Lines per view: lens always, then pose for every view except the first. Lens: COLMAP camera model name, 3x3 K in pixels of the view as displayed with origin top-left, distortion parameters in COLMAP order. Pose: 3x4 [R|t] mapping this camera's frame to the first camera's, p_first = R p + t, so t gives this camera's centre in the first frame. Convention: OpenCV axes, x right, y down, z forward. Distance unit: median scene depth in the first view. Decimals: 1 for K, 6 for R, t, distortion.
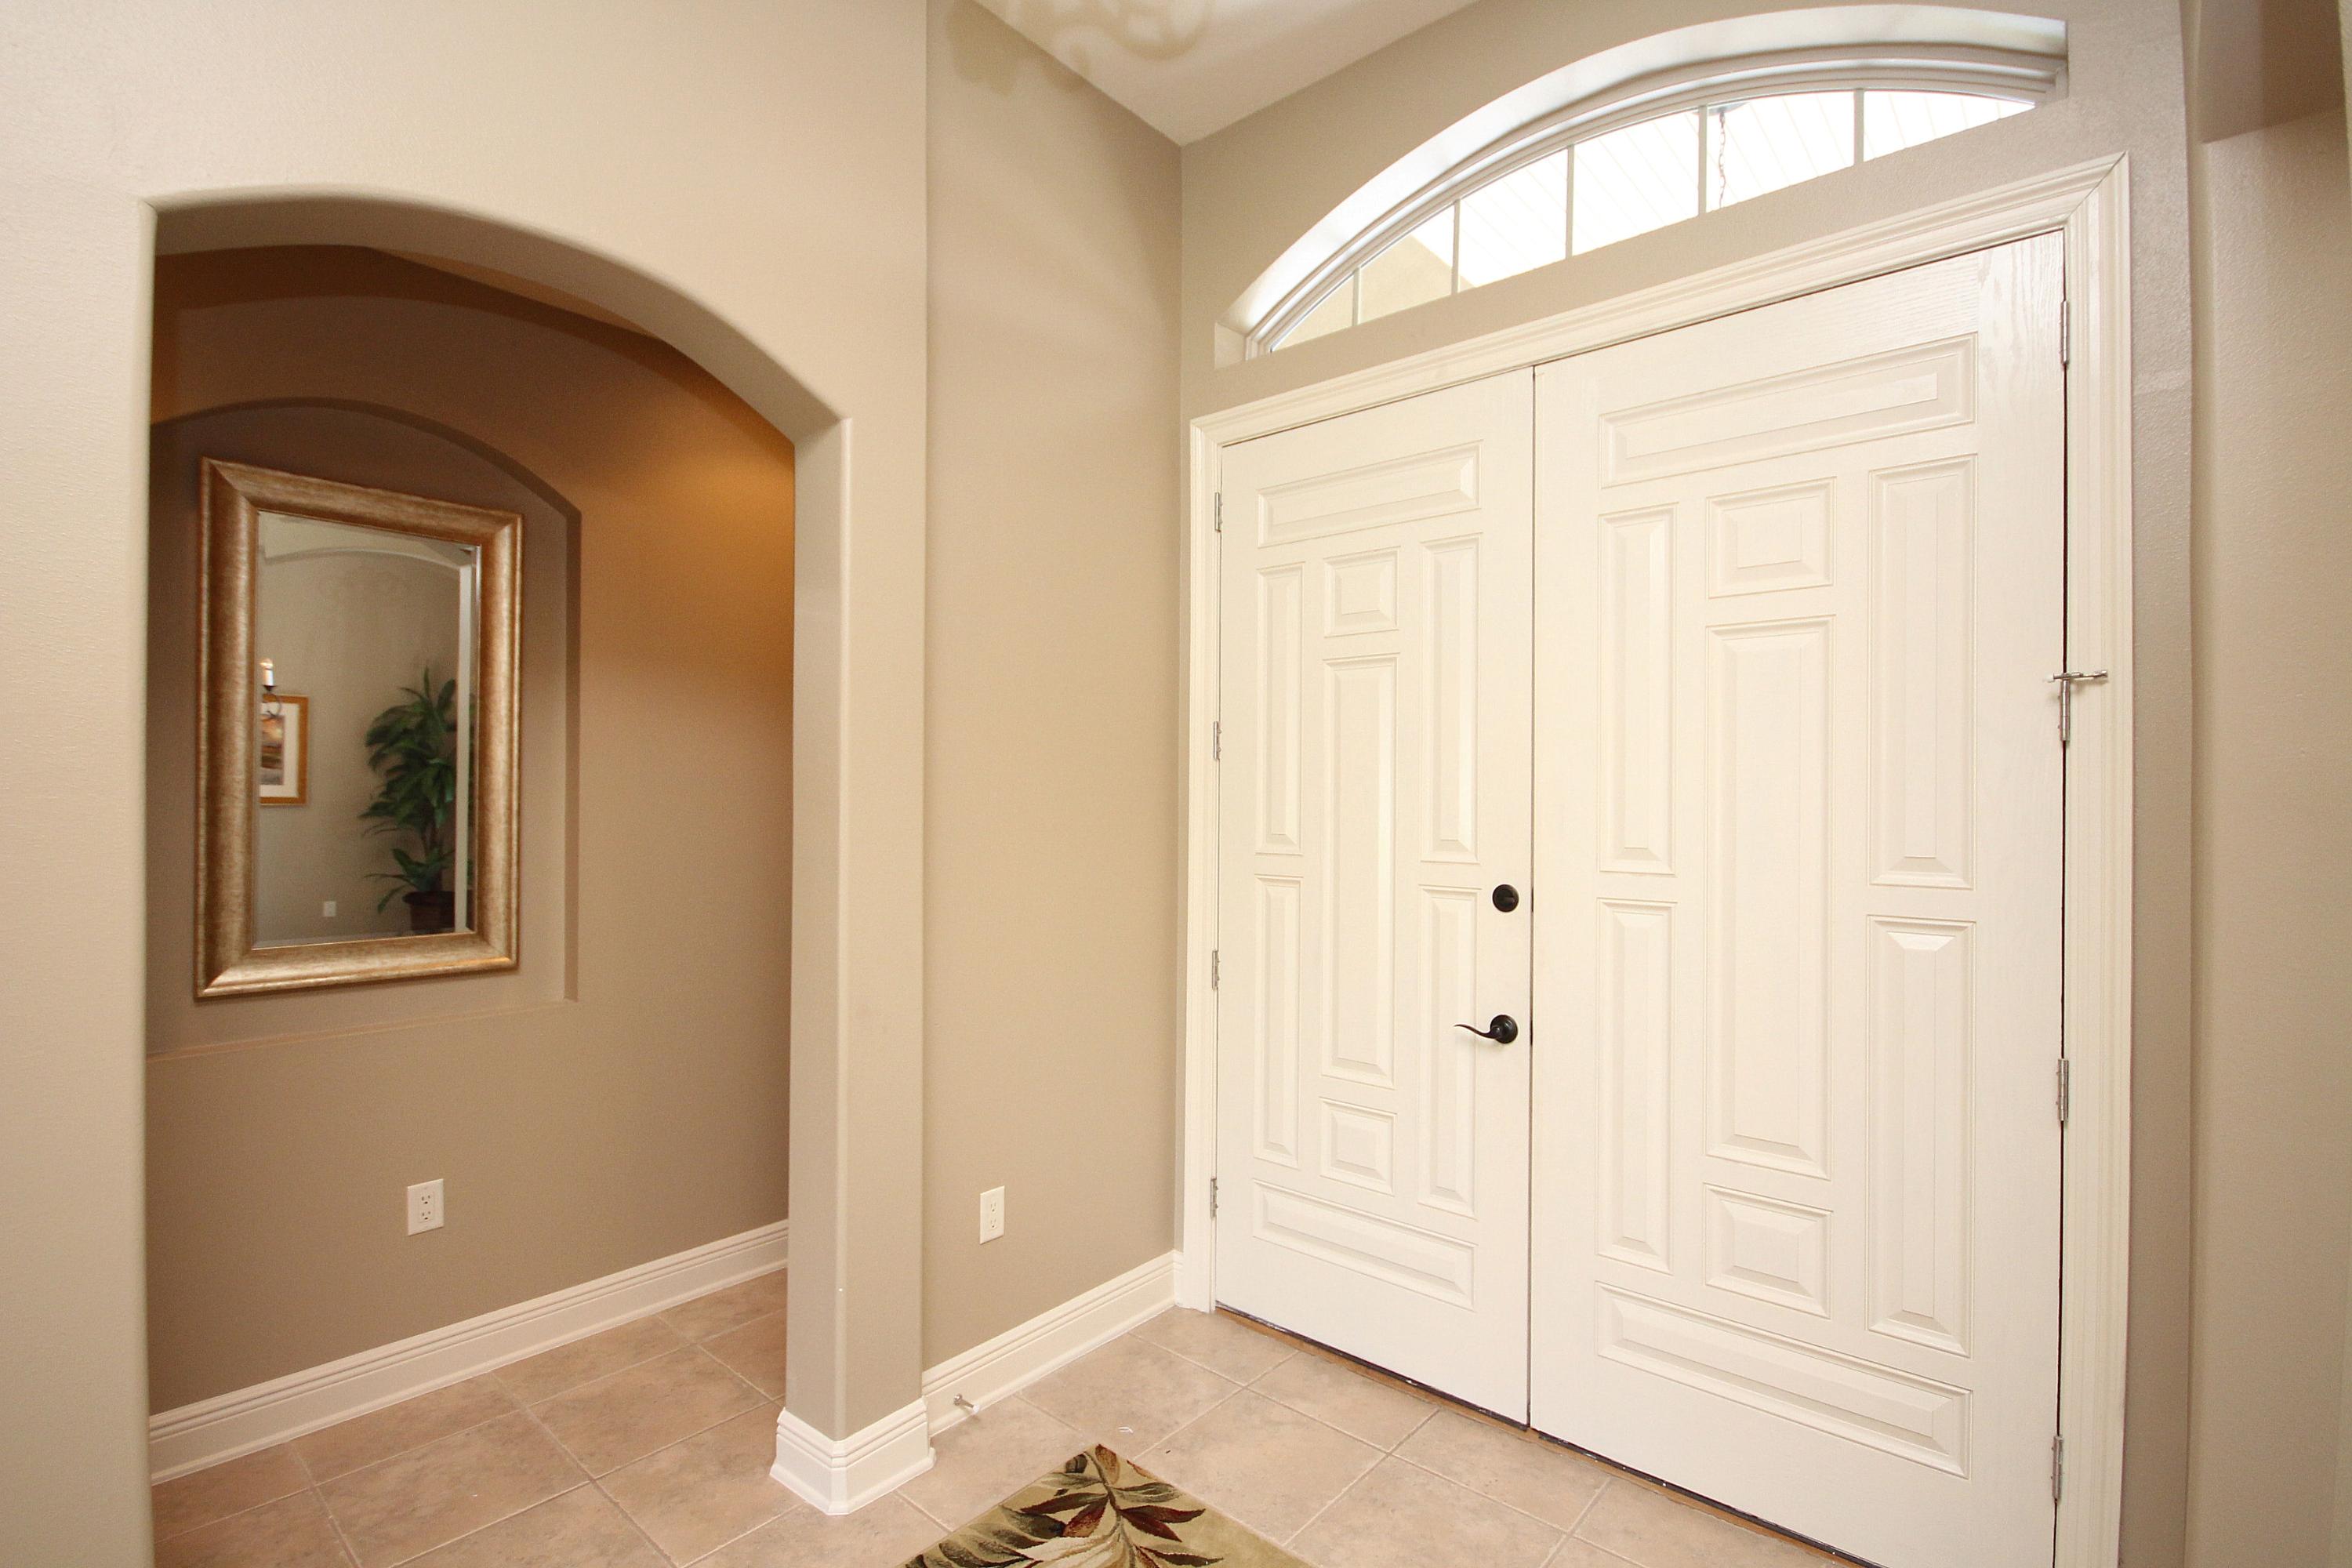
lens RADIAL K [[1081.1, 0, 1182.6], [0, 1081.1, 794.6], [0, 0, 1]] dist [-0.015733, -0.001011]
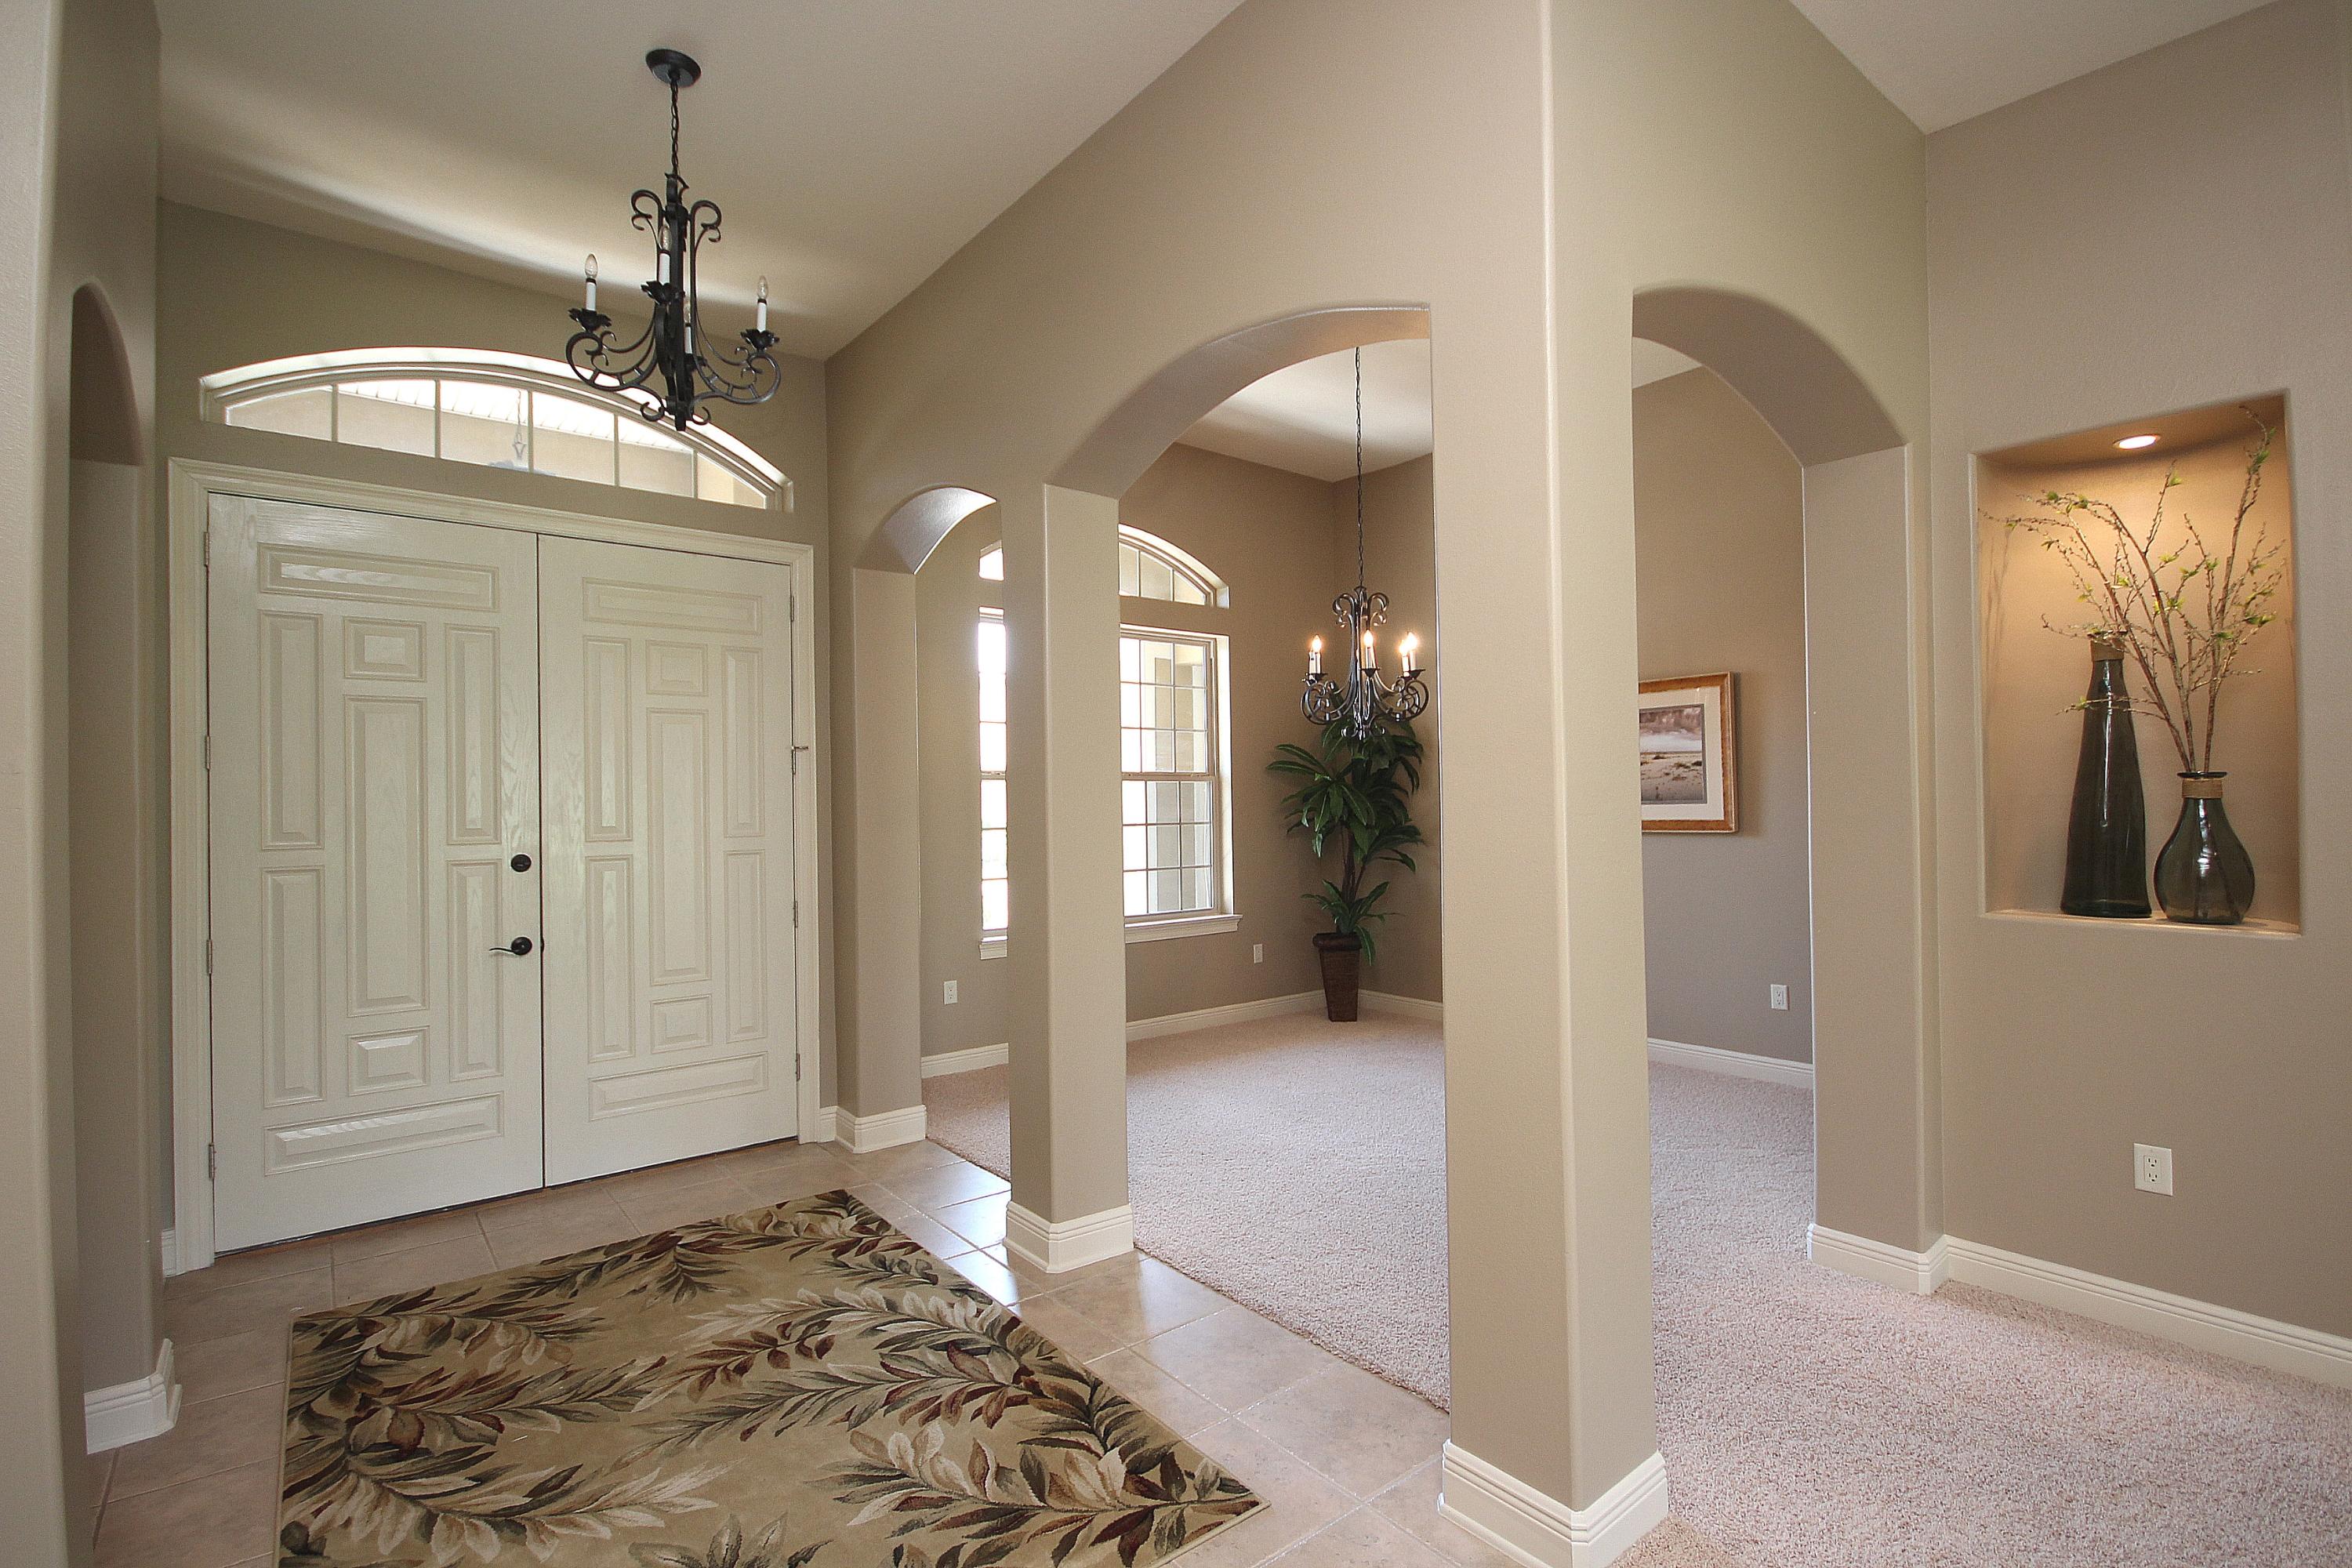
lens RADIAL K [[1081.1, 0, 1179.7], [0, 1081.1, 798.9], [0, 0, 1]] dist [-0.015733, -0.001011]
pose [[0.187023, -0.009975, 0.982305, -1.078894], [0.016636, 0.999837, 0.006986, 0.006996], [-0.982215, 0.015035, 0.187158, -0.250175]]
